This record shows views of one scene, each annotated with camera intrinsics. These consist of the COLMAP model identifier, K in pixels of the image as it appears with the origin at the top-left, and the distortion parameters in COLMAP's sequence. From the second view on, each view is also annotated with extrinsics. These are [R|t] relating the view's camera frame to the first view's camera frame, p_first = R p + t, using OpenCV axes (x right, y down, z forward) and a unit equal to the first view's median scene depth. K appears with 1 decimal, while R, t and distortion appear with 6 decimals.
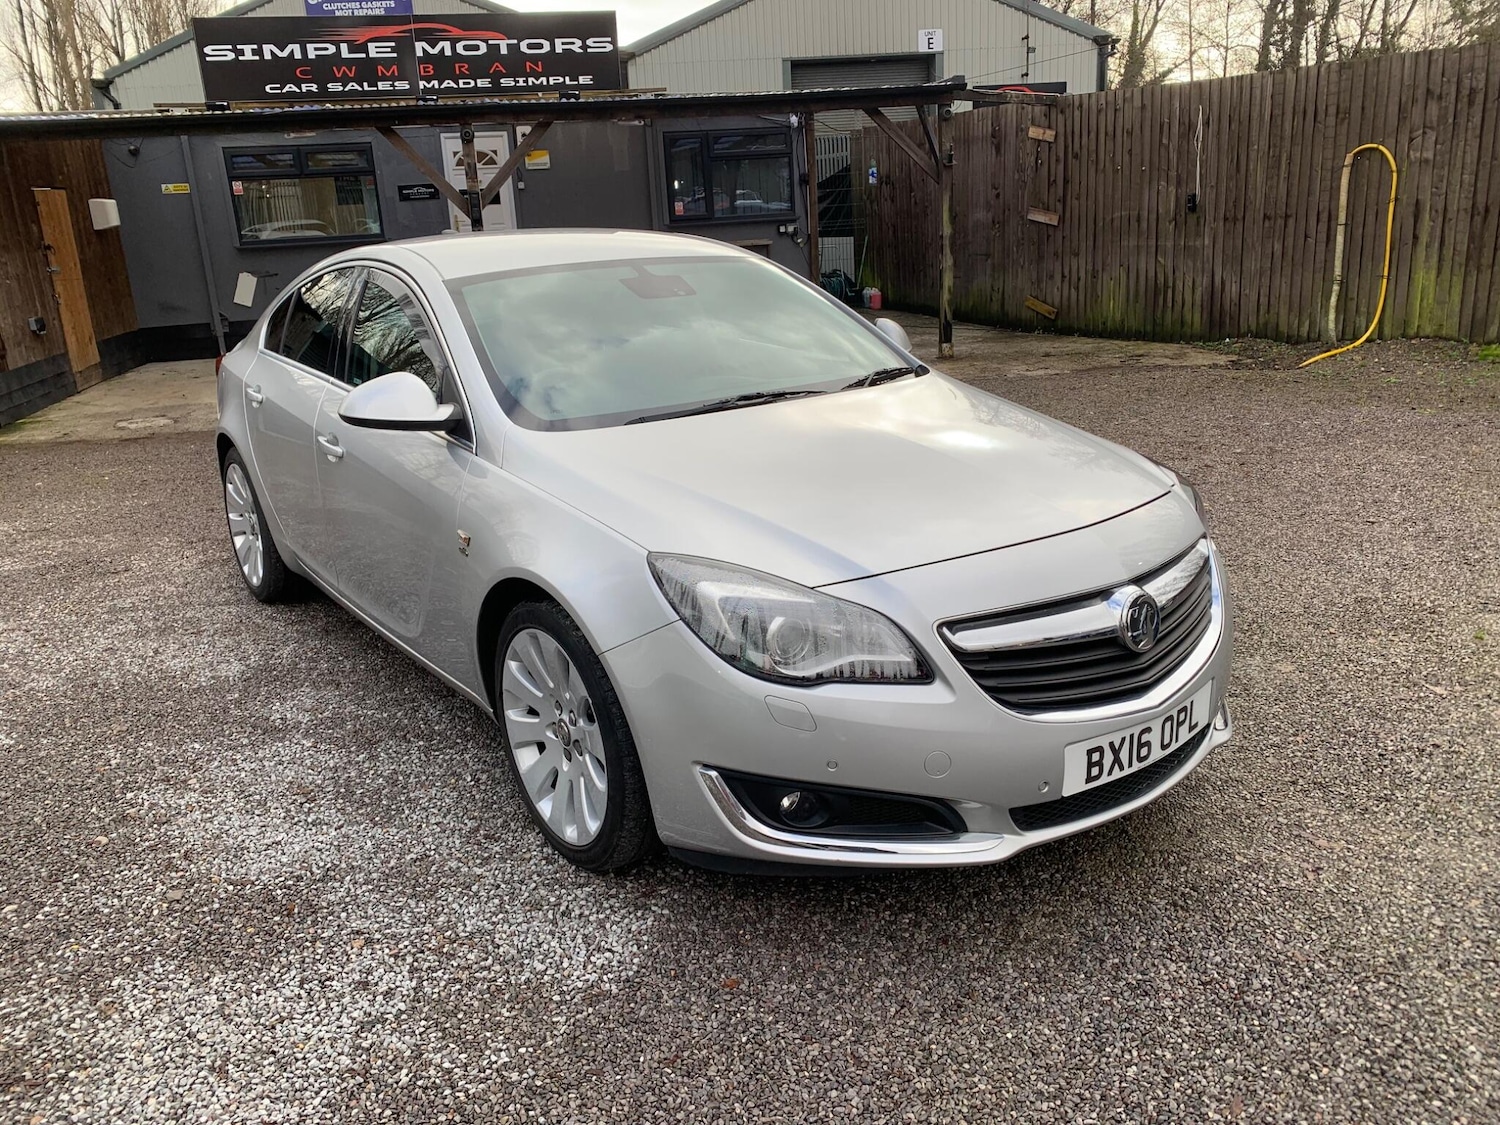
lens RADIAL K [[1154.5, 0, 757.3], [0, 1154.5, 550.2], [0, 0, 1]] dist [0.011444, -0.011481]
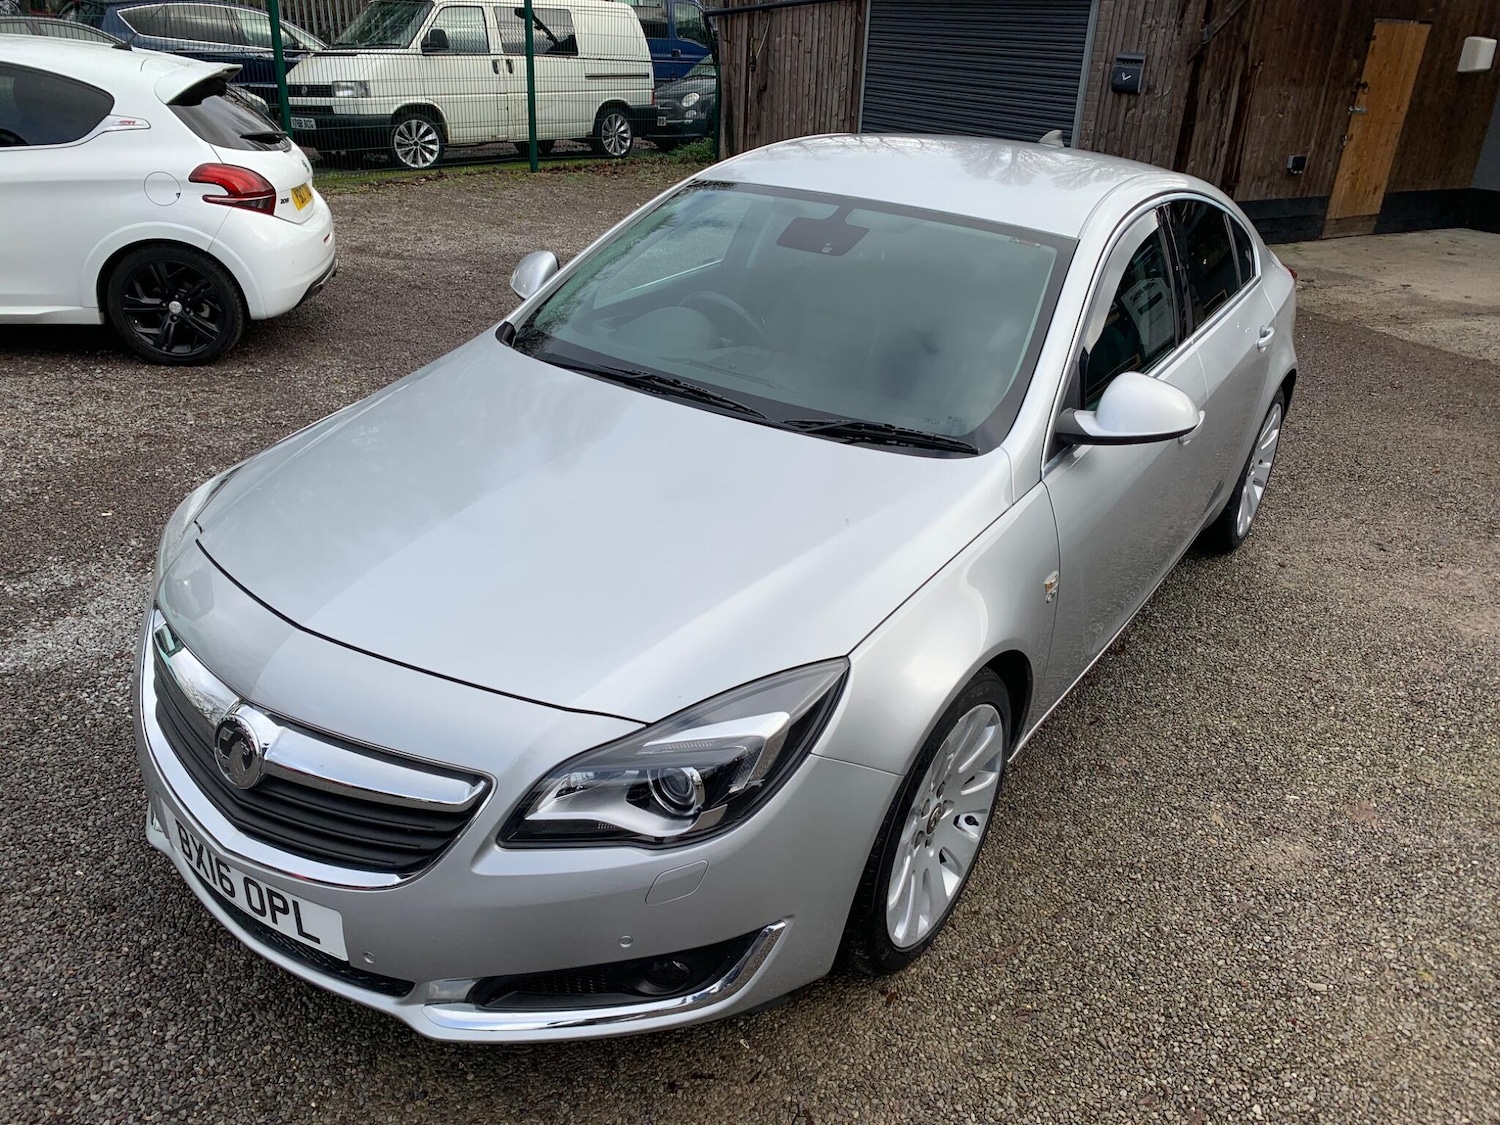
lens RADIAL K [[1154.5, 0, 766.0], [0, 1154.5, 575.4], [0, 0, 1]] dist [0.011444, -0.011481]
pose [[0.317191, 0.470456, -0.823444, 0.250818], [-0.330569, 0.868673, 0.368961, -0.110566], [0.888883, 0.155174, 0.431054, 0.228311]]
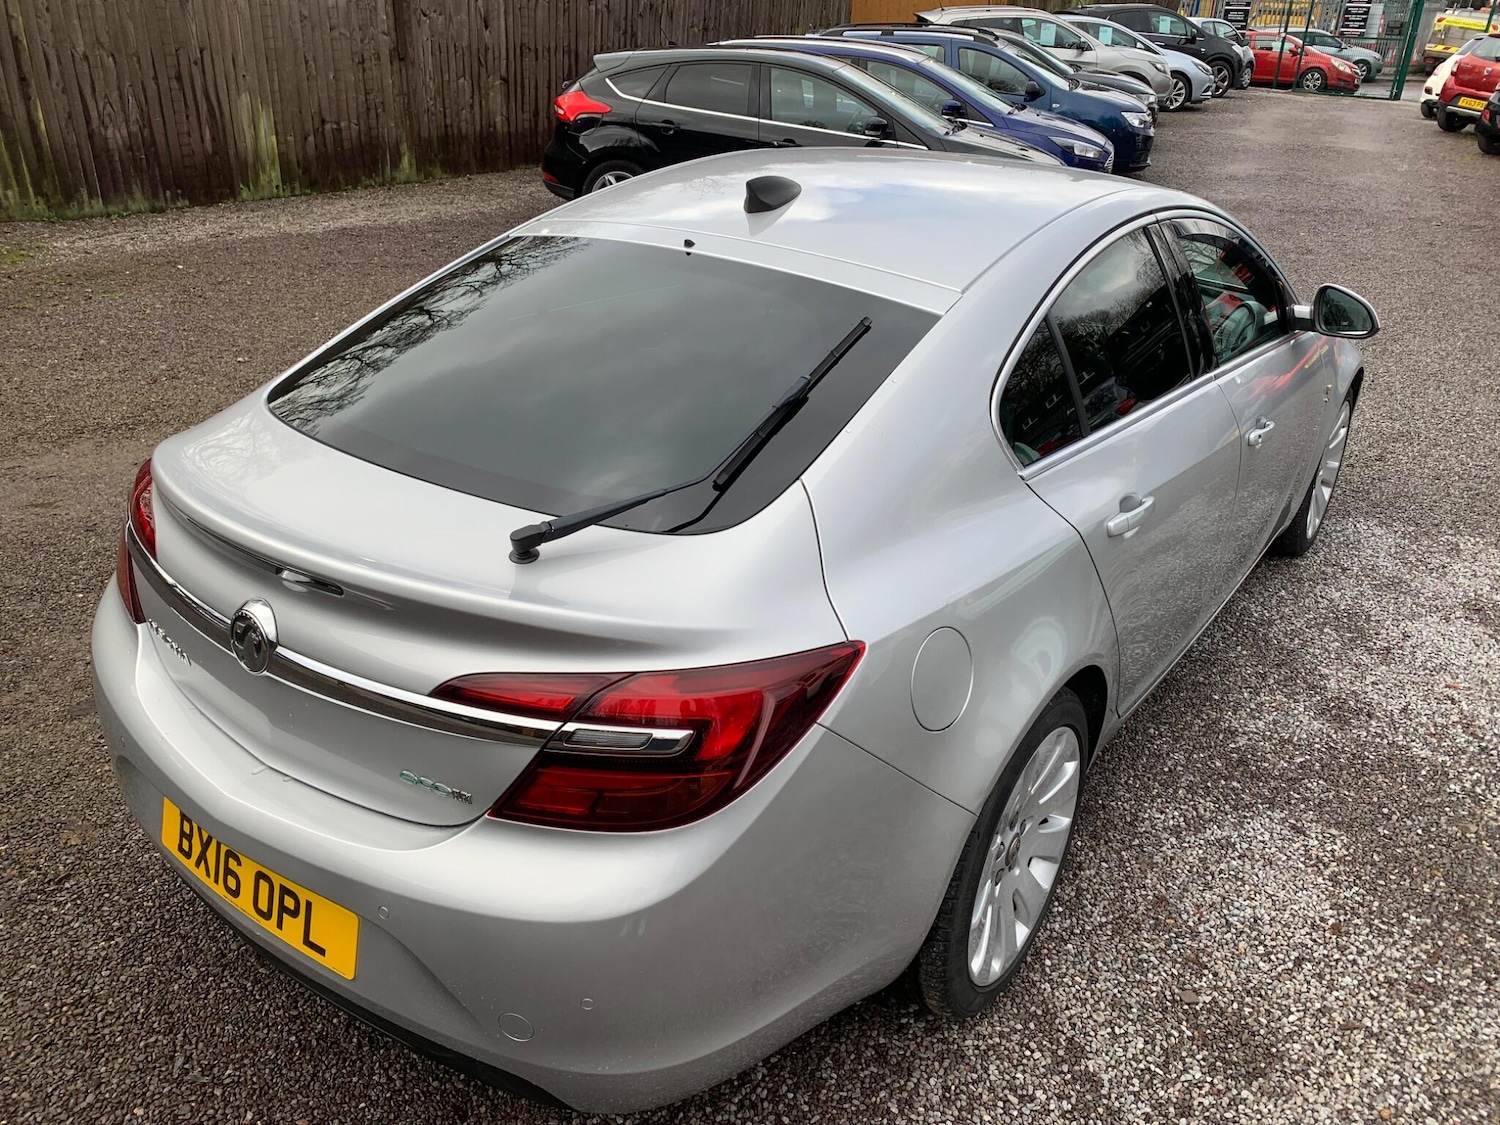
lens RADIAL K [[1154.5, 0, 754.1], [0, 1154.5, 561.9], [0, 0, 1]] dist [0.011444, -0.011481]
pose [[-0.298030, -0.377496, 0.876741, -0.366499], [0.246942, 0.856723, 0.452819, -0.170289], [-0.922062, 0.351458, -0.162110, 0.538673]]
